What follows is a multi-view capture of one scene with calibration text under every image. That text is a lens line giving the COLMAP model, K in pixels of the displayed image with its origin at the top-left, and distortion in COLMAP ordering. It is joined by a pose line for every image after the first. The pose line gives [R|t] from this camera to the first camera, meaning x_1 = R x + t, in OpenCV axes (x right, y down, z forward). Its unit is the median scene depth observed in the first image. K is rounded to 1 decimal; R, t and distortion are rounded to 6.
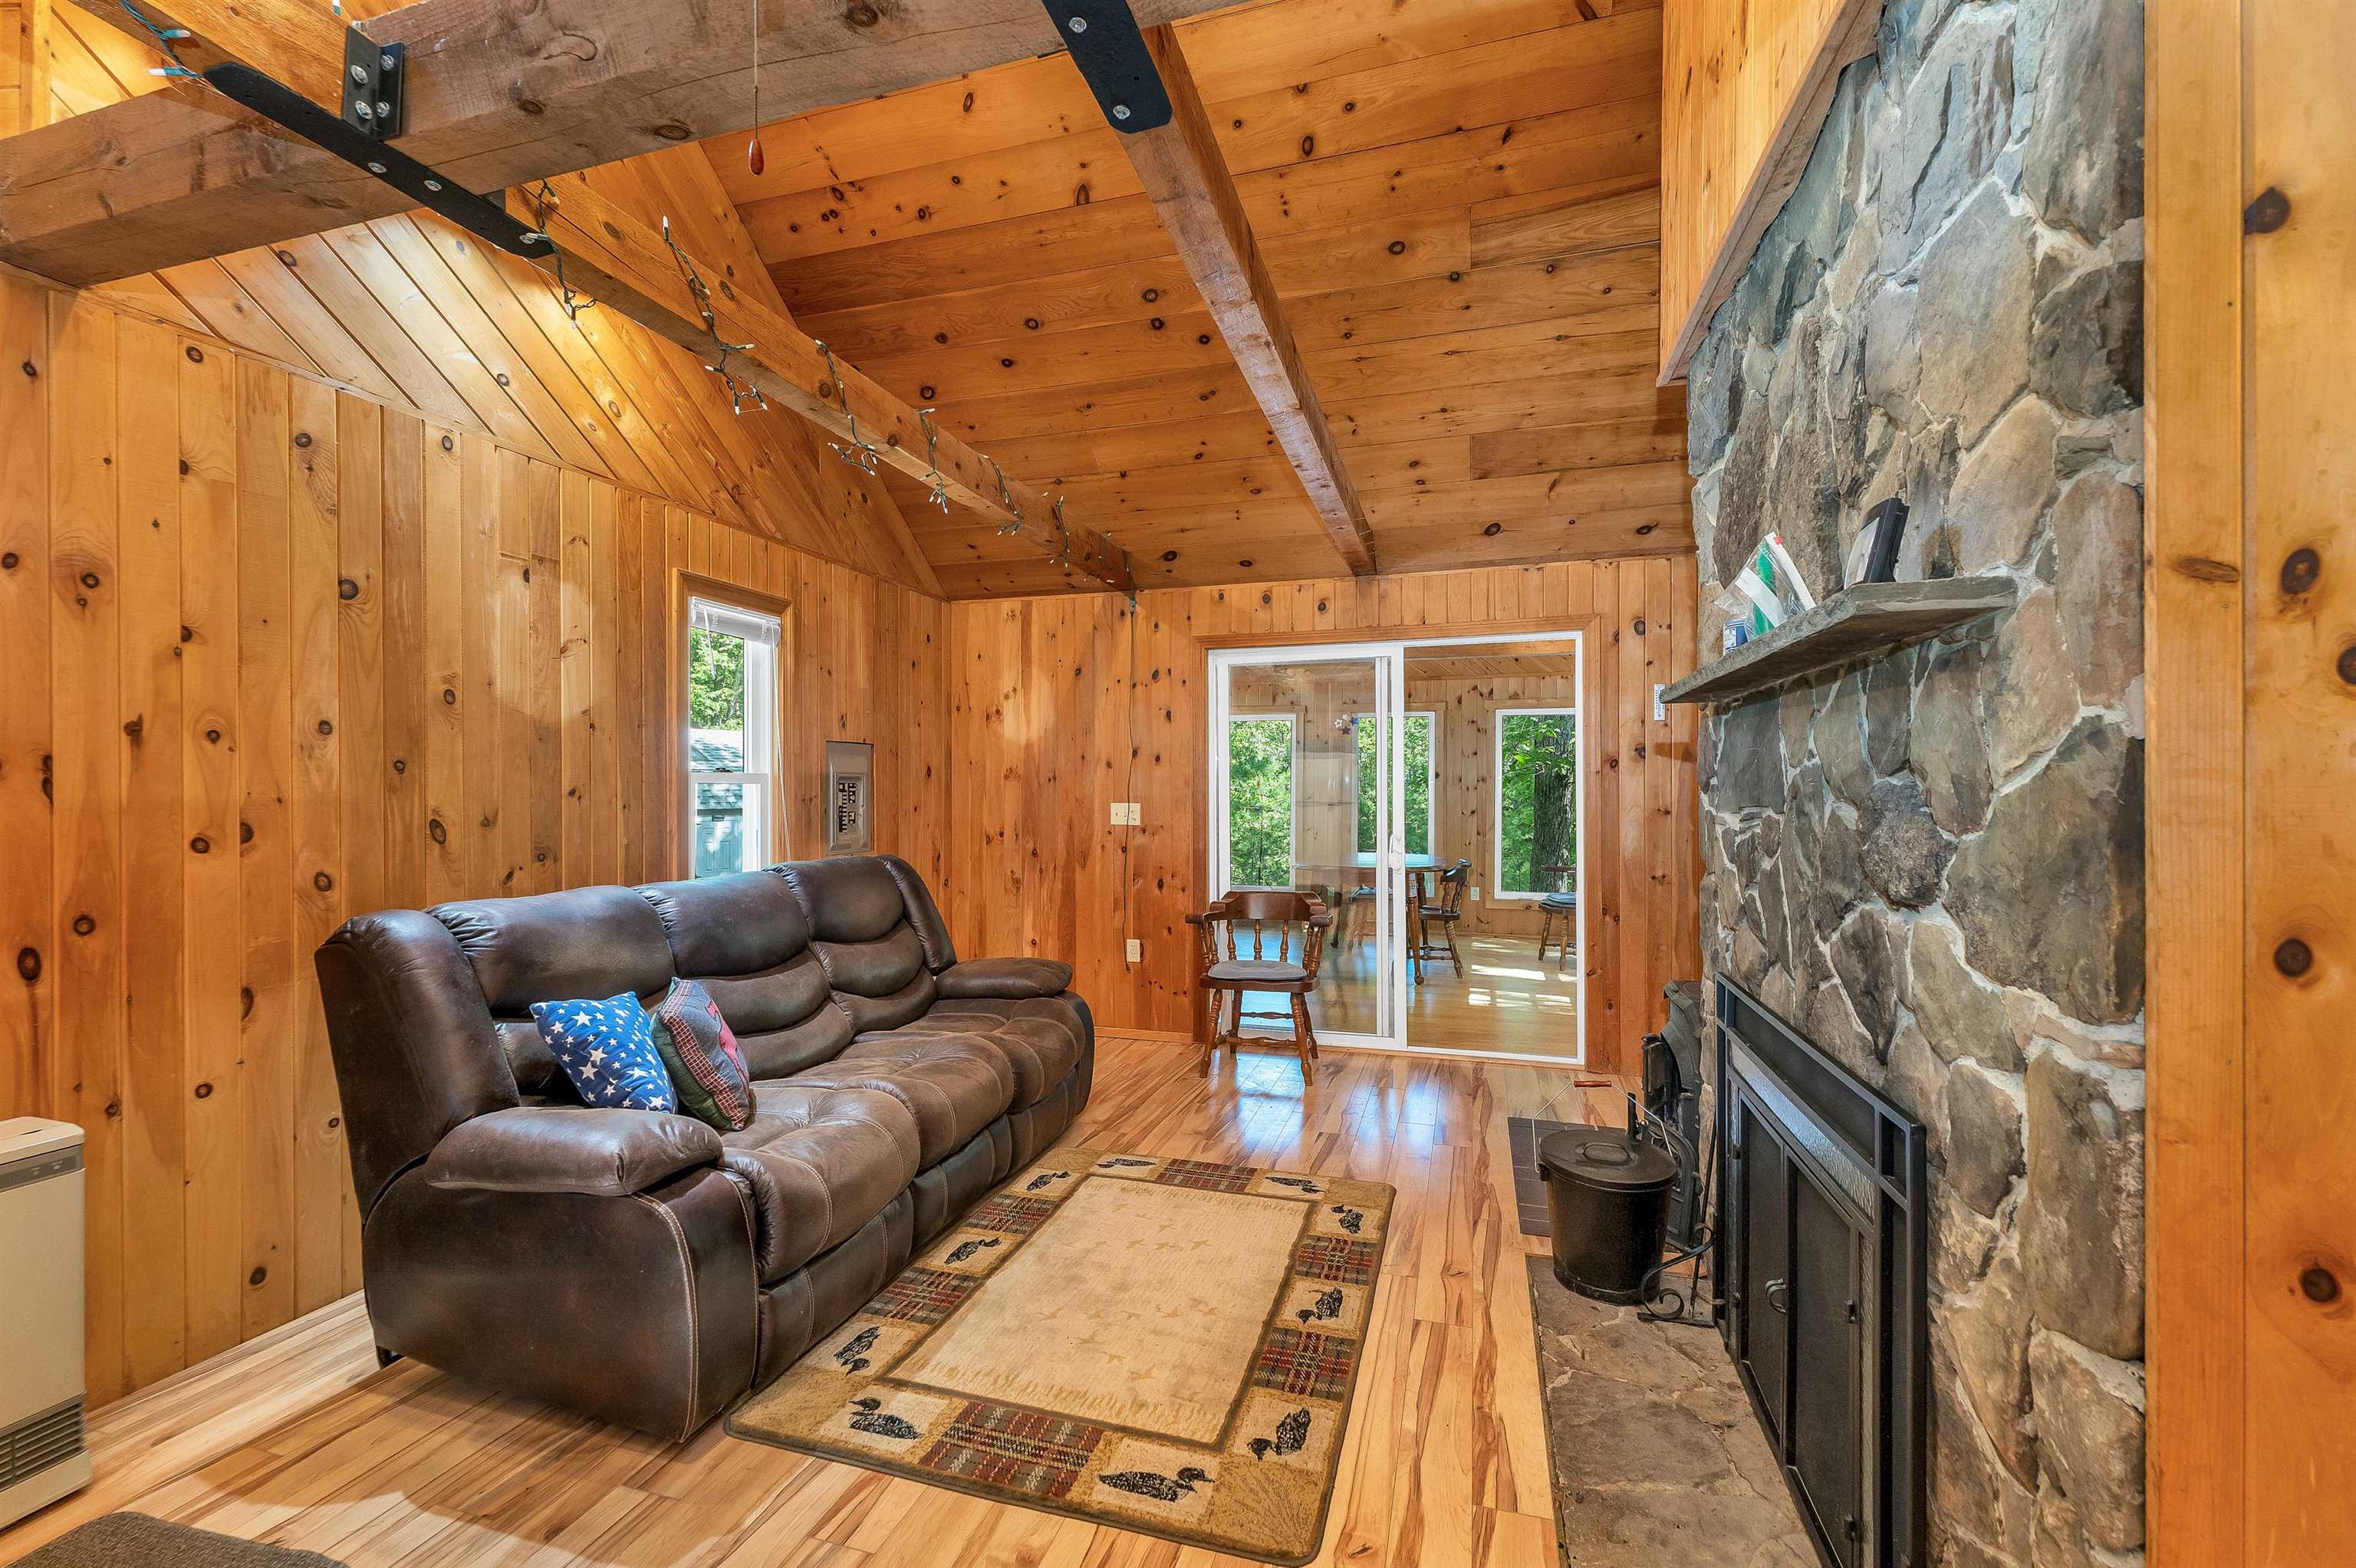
lens RADIAL K [[975.9, 0, 1165.9], [0, 975.9, 786.8], [0, 0, 1]] dist [0.001070, -0.000153]
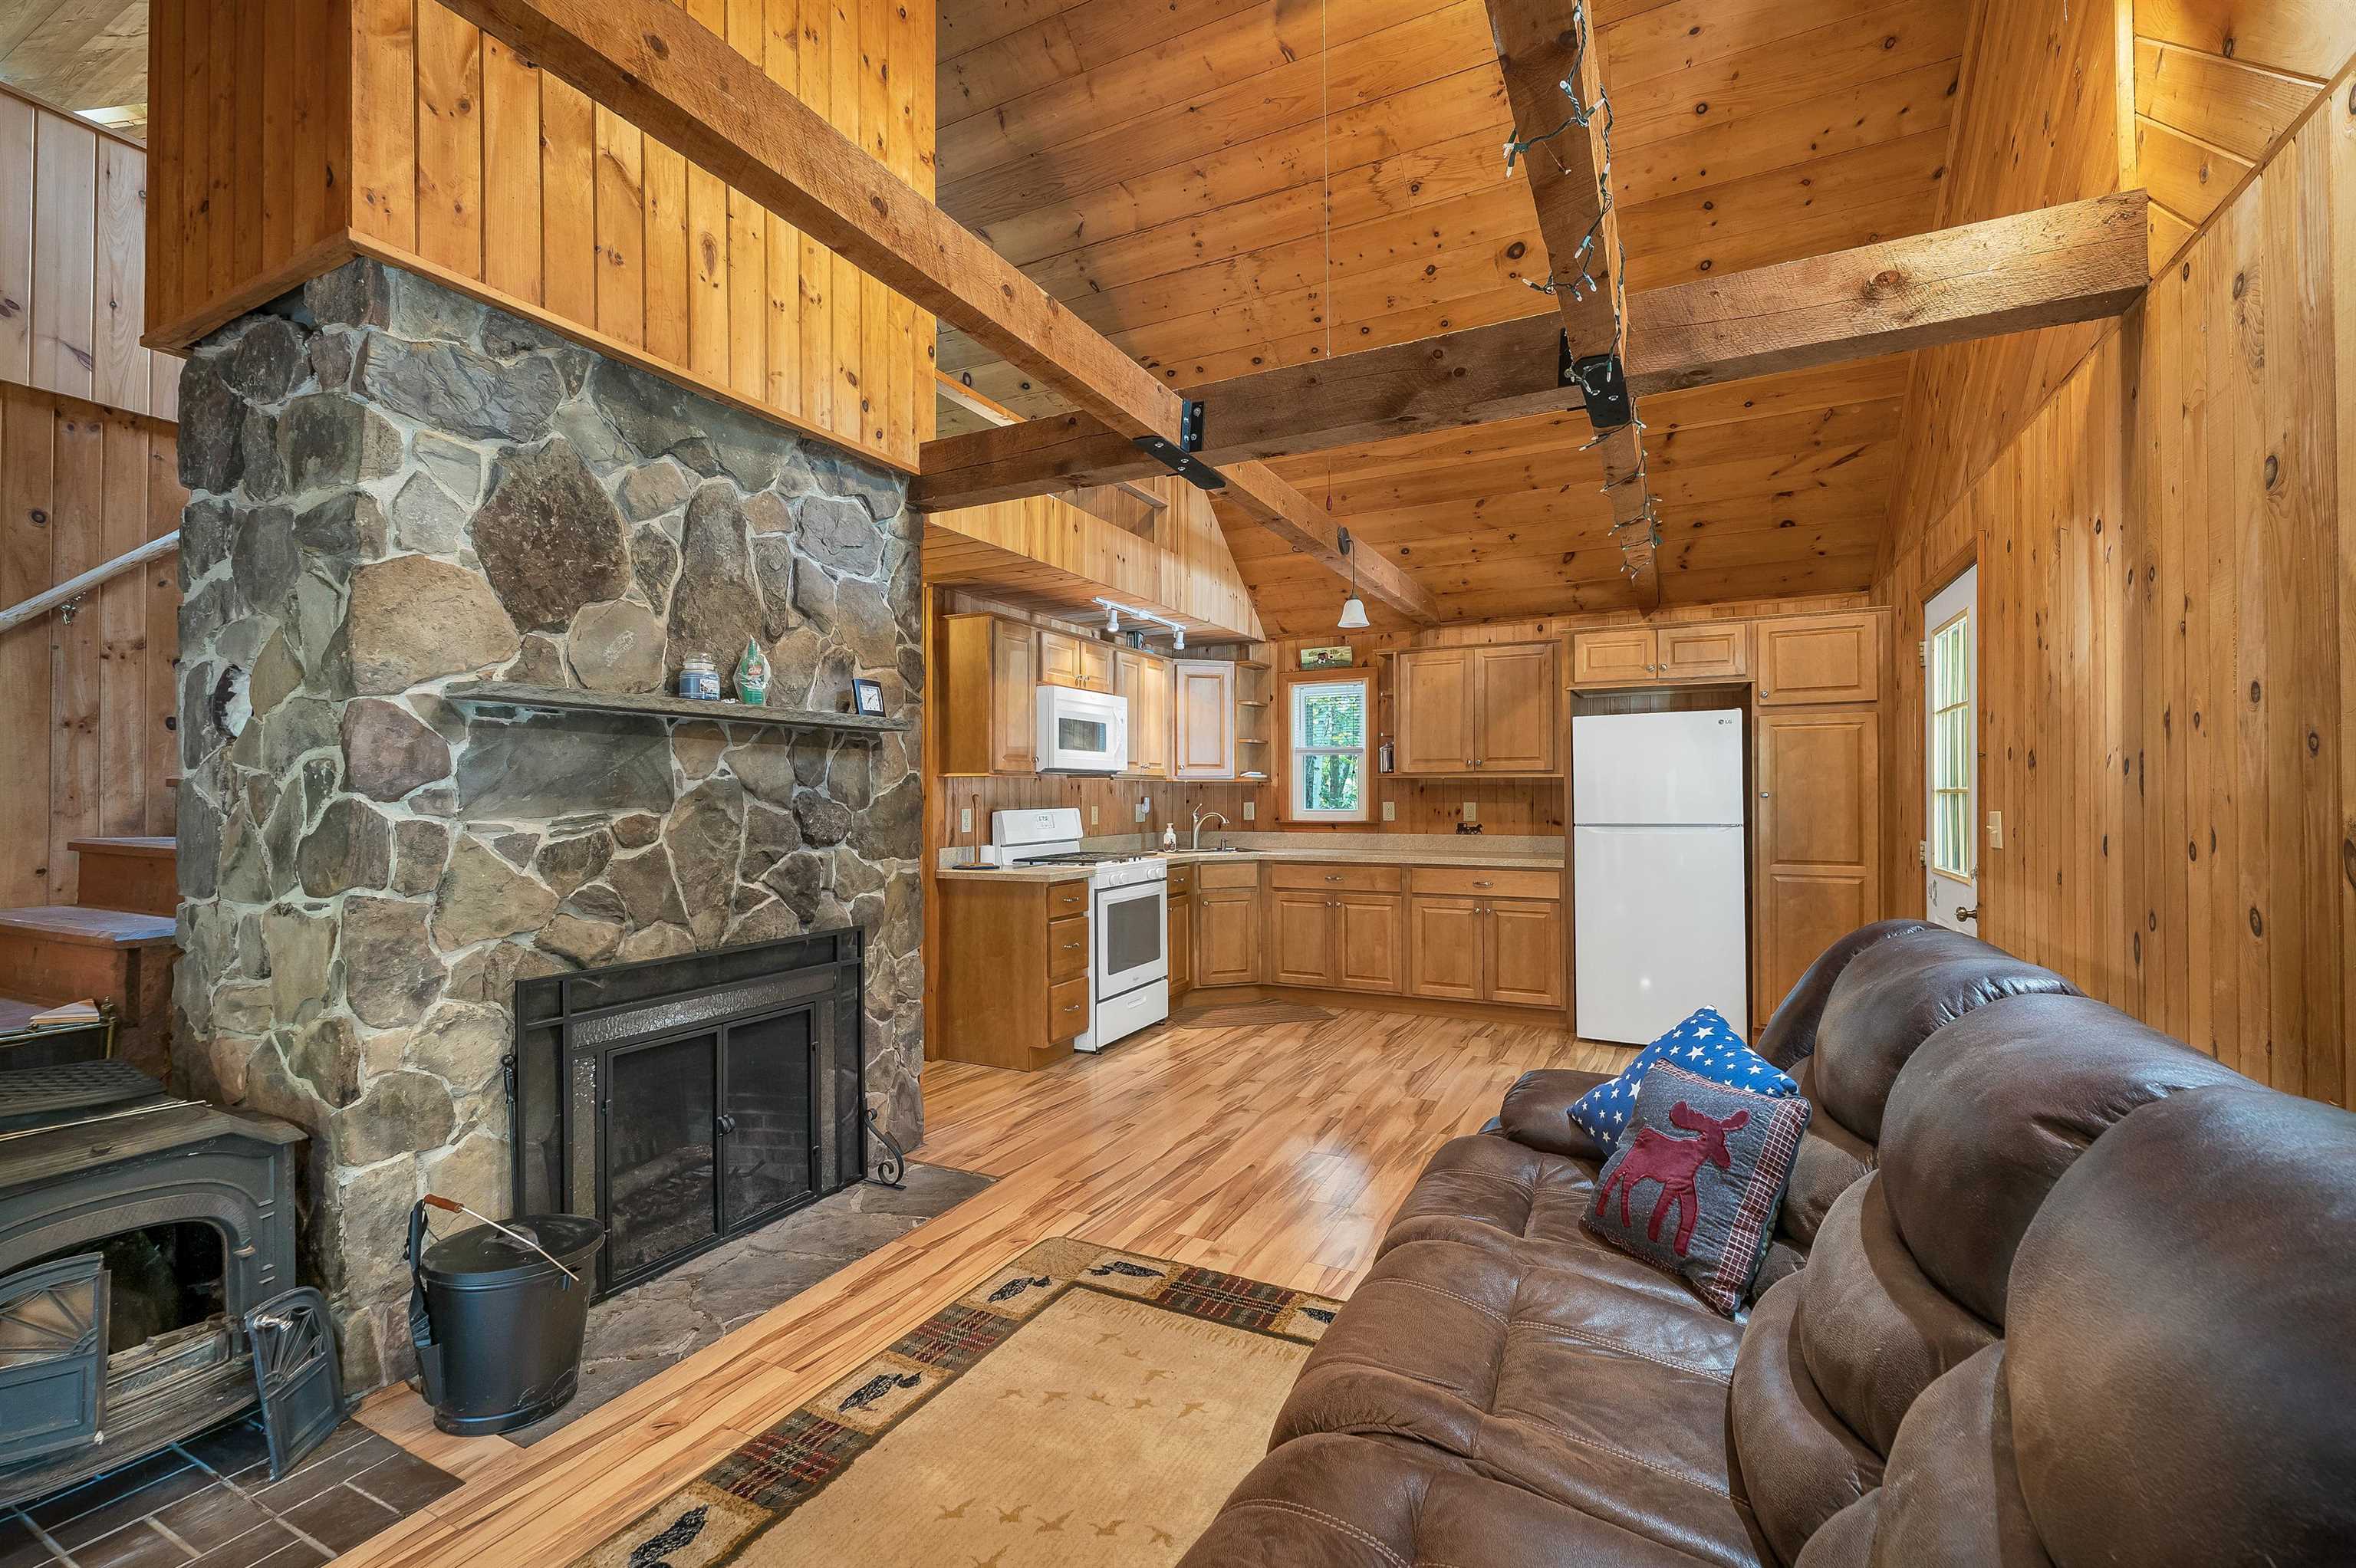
lens RADIAL K [[1015.5, 0, 1160.3], [0, 1015.5, 790.0], [0, 0, 1]] dist [-0.008405, -0.000042]
pose [[-0.984693, 0.006418, 0.174182, -0.243652], [0.005503, 0.999968, -0.005736, 0.006871], [-0.174213, -0.004690, -0.984697, 1.848406]]
